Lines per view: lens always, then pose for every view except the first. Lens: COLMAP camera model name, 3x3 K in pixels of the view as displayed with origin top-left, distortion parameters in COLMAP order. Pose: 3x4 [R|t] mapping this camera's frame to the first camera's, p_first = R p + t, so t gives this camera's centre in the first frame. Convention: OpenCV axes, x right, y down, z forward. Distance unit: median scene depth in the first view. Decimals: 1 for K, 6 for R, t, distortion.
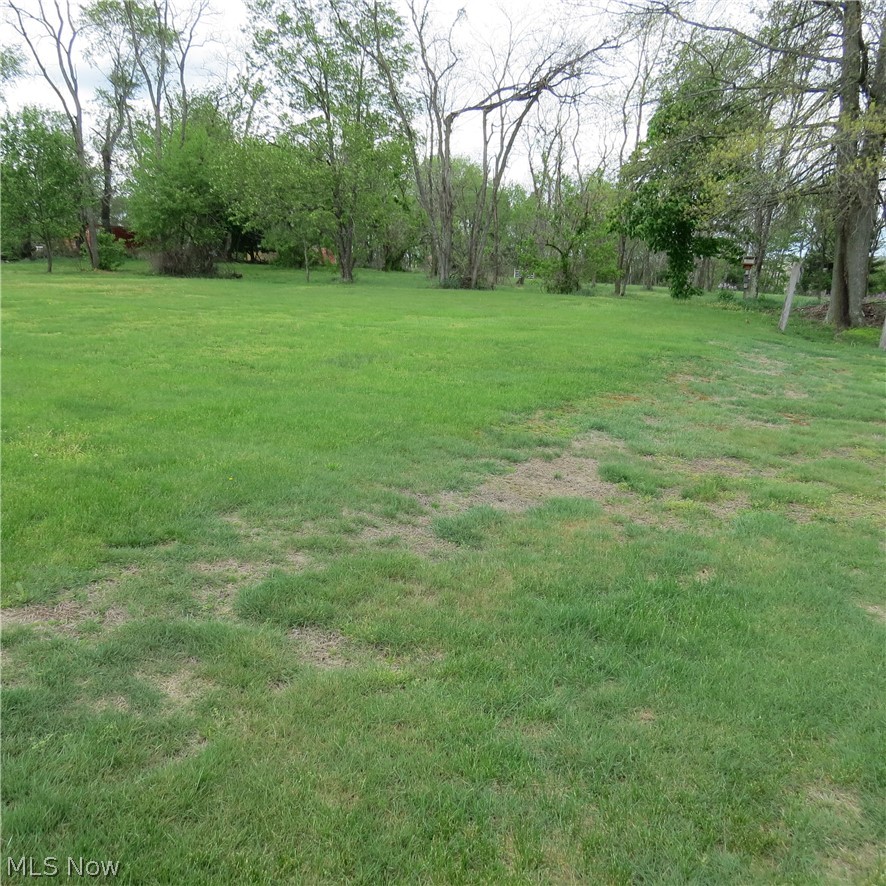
lens RADIAL K [[848.4, 0, 441.2], [0, 848.4, 439.2], [0, 0, 1]] dist [-0.014985, -0.019315]
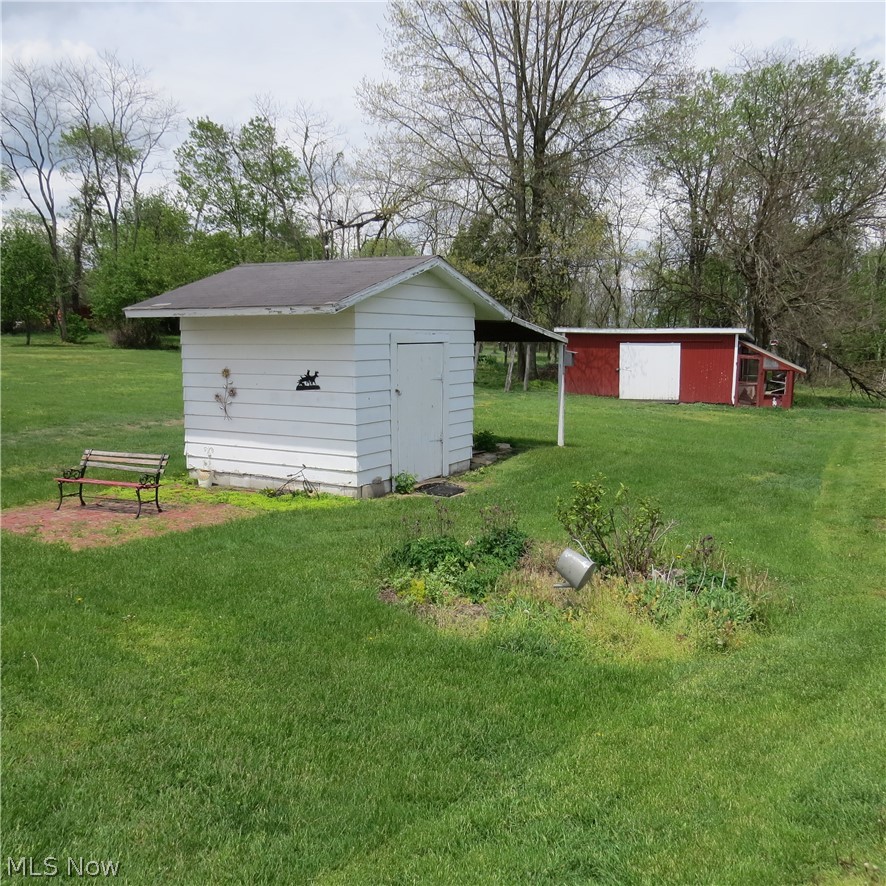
lens RADIAL K [[848.4, 0, 441.2], [0, 848.4, 439.2], [0, 0, 1]] dist [-0.014985, -0.019315]
pose [[0.999613, -0.005661, 0.027228, 0.137667], [0.007746, 0.996995, -0.077074, 0.052629], [-0.026710, 0.077255, 0.996653, -0.306050]]
